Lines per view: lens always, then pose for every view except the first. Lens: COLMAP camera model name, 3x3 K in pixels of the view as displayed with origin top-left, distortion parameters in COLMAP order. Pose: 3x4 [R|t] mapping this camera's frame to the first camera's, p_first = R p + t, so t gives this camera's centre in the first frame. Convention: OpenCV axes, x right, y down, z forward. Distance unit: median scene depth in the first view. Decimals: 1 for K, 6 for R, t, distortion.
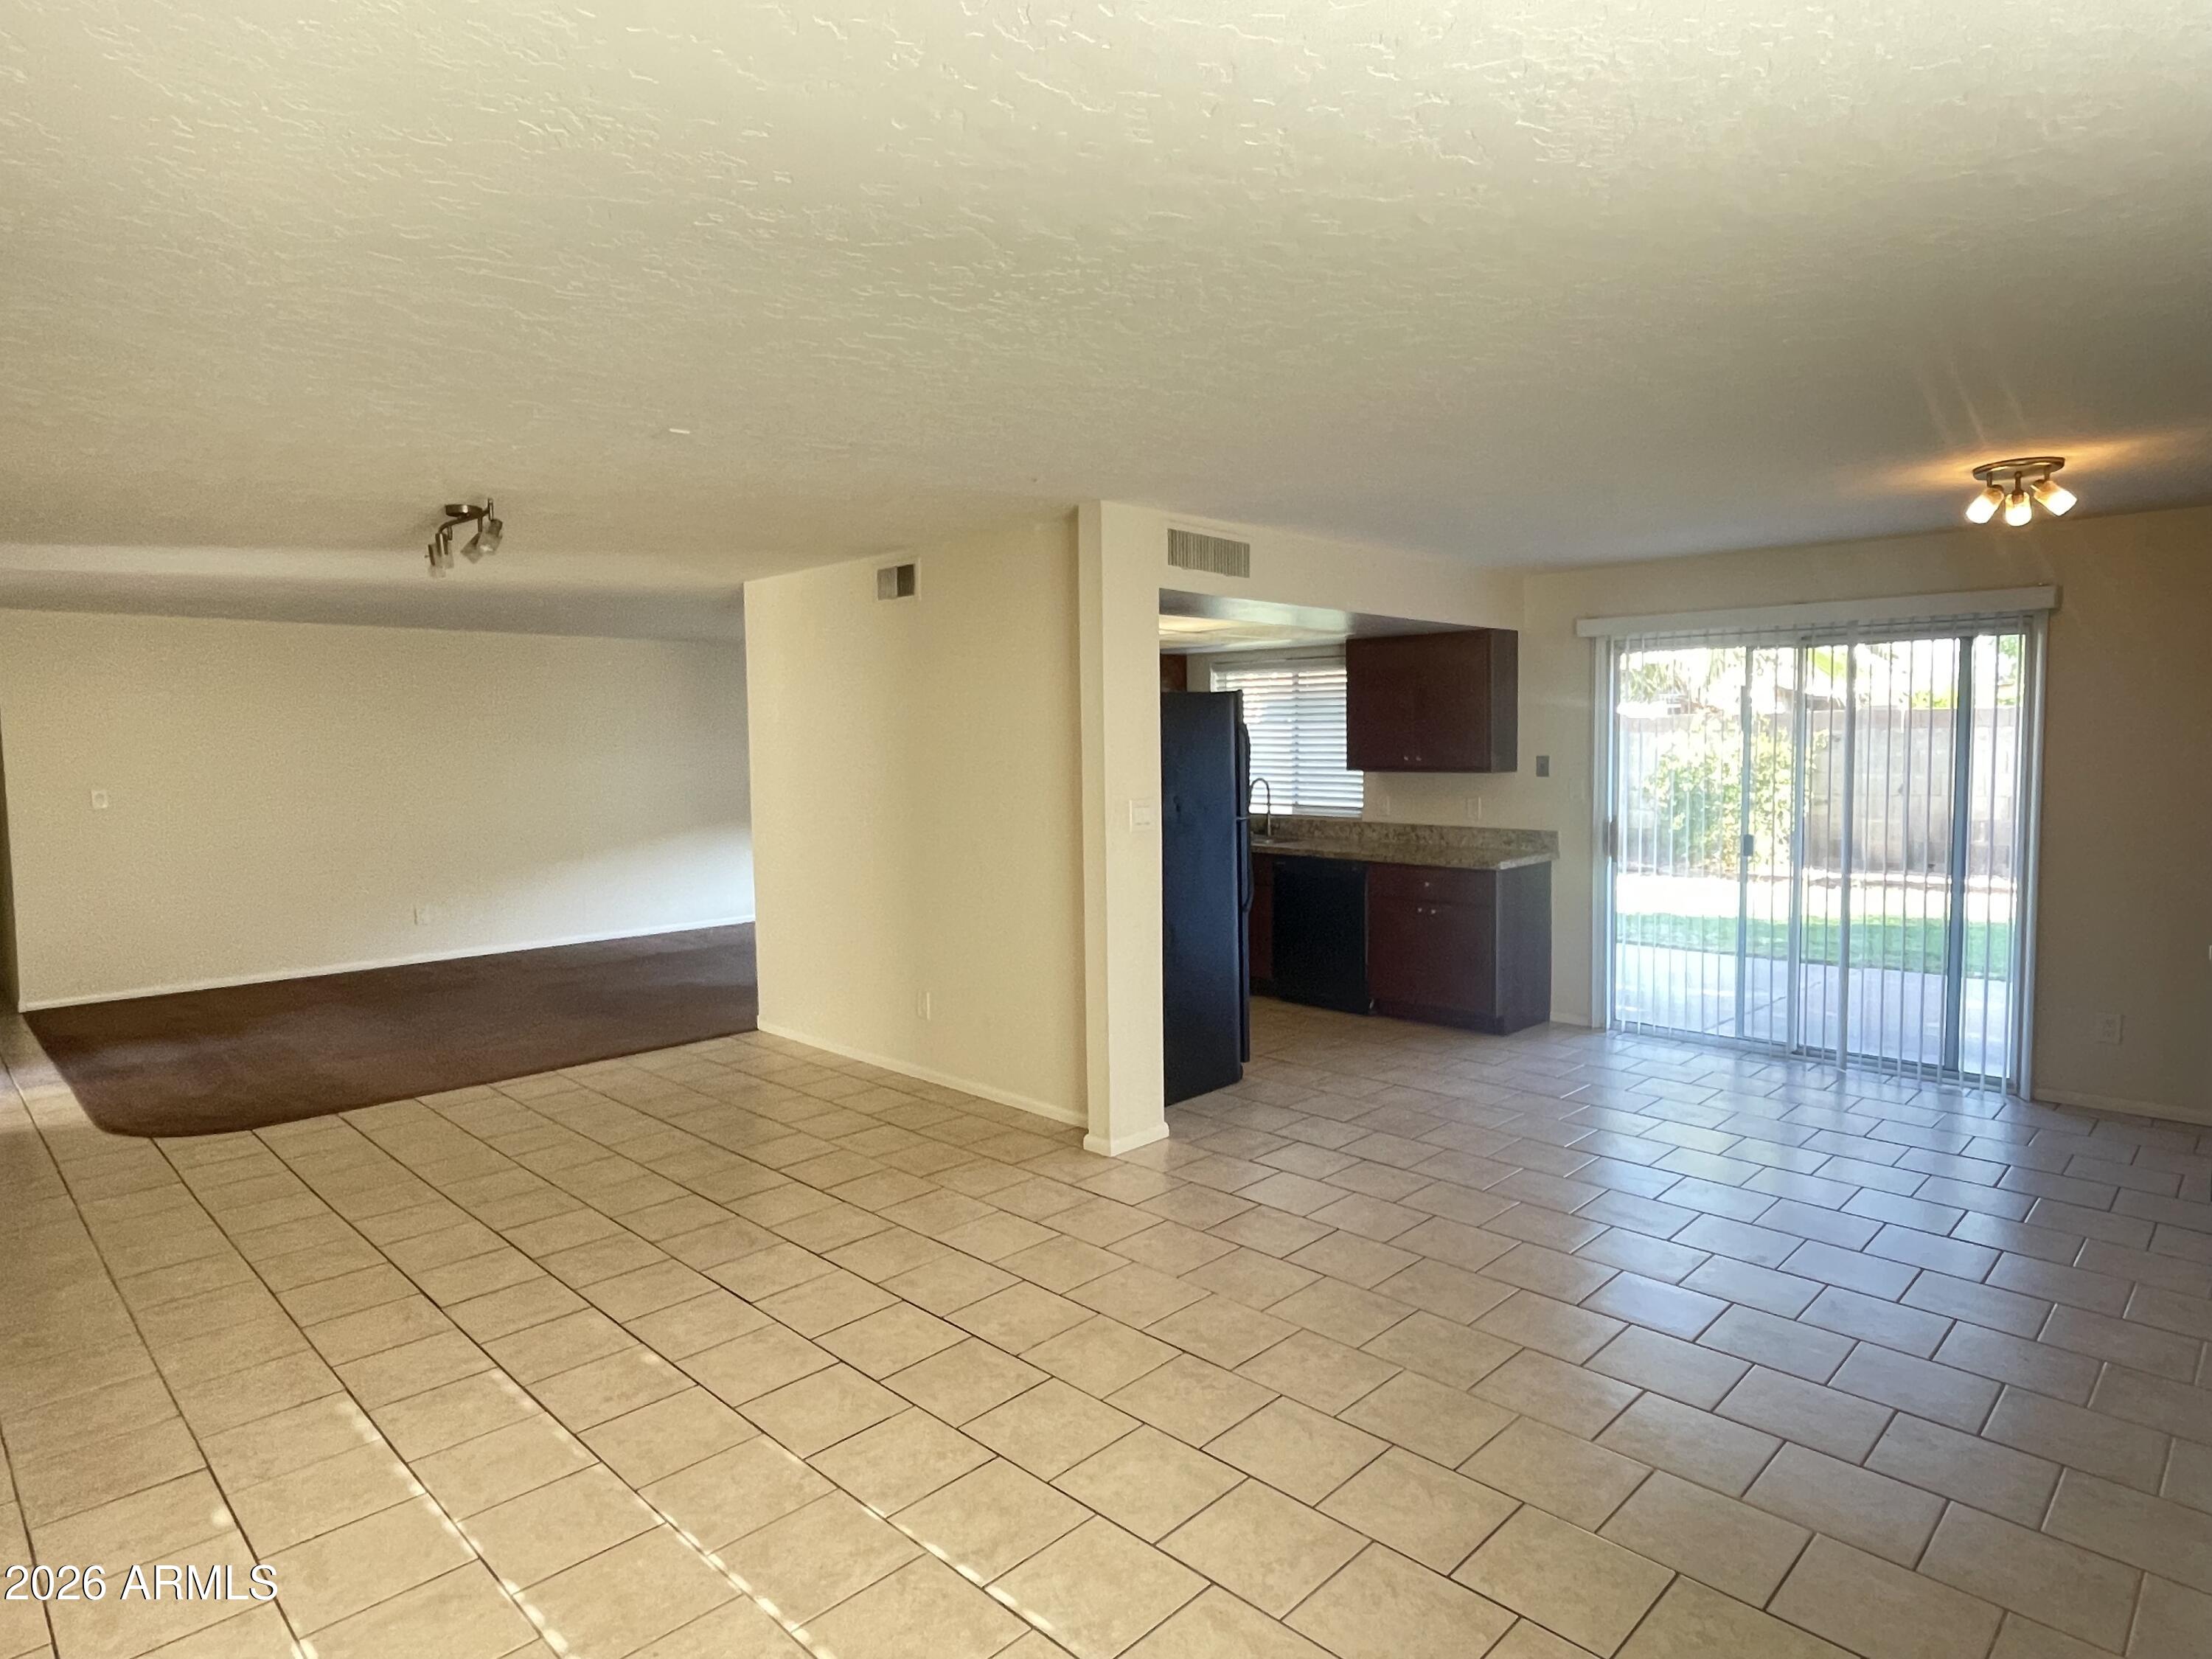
lens RADIAL K [[1242.2, 0, 1099.0], [0, 1242.2, 844.8], [0, 0, 1]] dist [-0.005487, -0.000867]
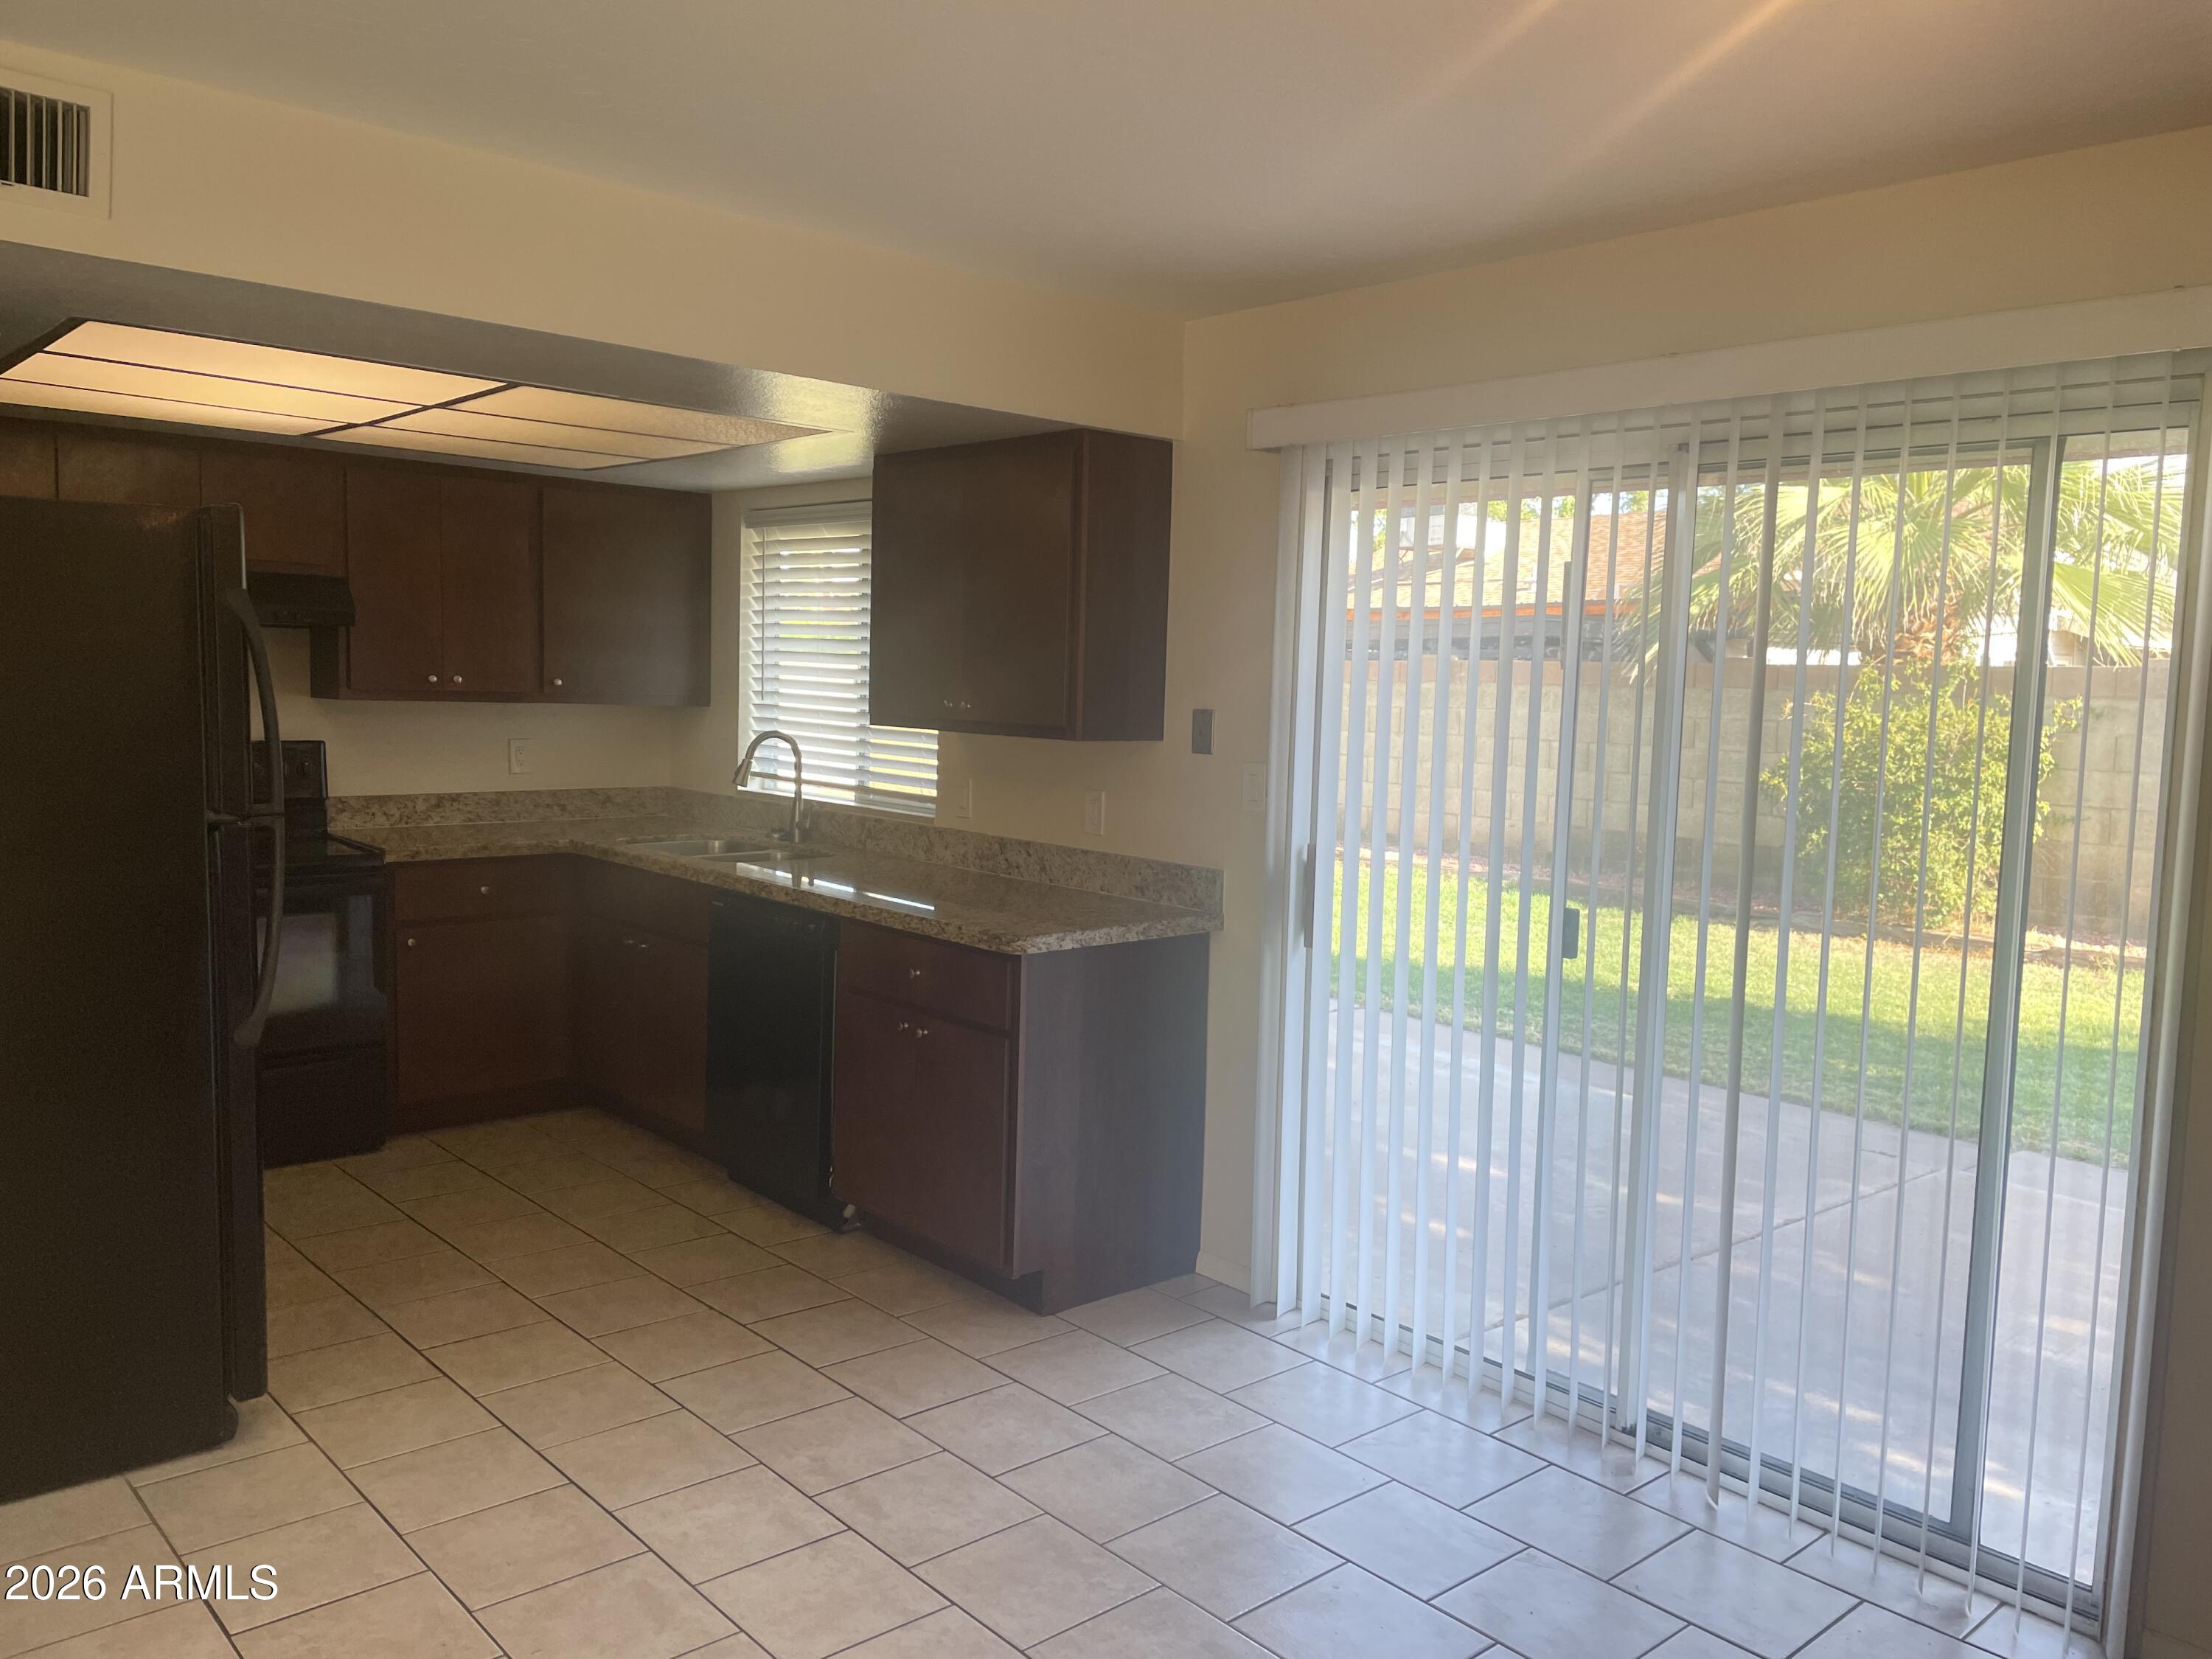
lens RADIAL K [[1672.0, 0, 1113.9], [0, 1672.0, 835.0], [0, 0, 1]] dist [0.037513, -0.051228]
pose [[0.997888, 0.046666, -0.045176, 0.352873], [-0.046321, 0.998889, 0.008654, -0.027723], [0.045530, -0.006543, 0.998942, 0.369066]]
